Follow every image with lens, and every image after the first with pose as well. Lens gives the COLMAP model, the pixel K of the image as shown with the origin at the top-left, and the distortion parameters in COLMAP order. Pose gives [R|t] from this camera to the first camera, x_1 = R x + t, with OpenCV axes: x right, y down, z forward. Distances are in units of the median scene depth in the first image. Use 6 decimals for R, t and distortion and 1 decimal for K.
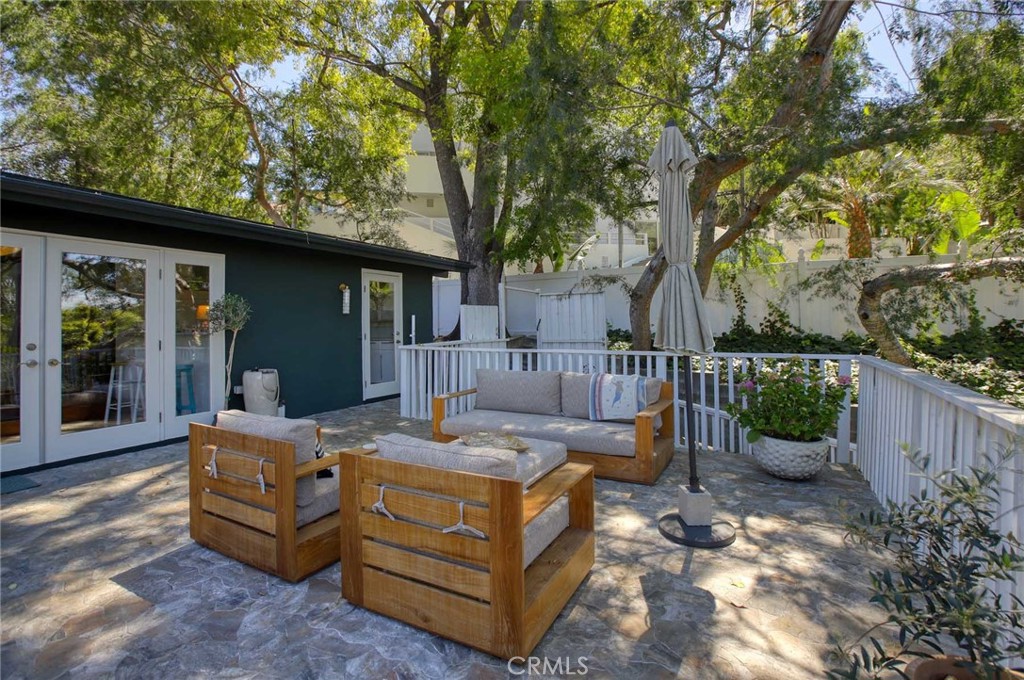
lens RADIAL K [[483.2, 0, 515.5], [0, 483.2, 358.3], [0, 0, 1]] dist [-0.050170, 0.017036]
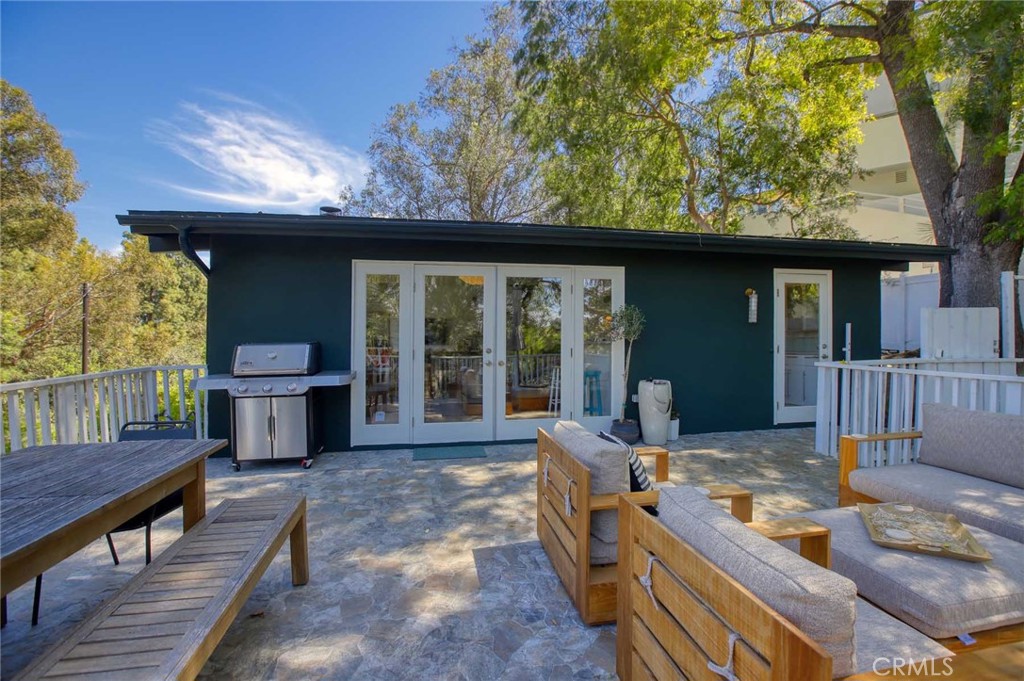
lens RADIAL K [[483.2, 0, 515.5], [0, 483.2, 358.8], [0, 0, 1]] dist [-0.050170, 0.017036]
pose [[0.631728, 0.038965, -0.774210, 0.041078], [-0.054239, 0.998510, 0.005997, -0.007865], [0.773290, 0.038204, 0.632900, 0.106299]]
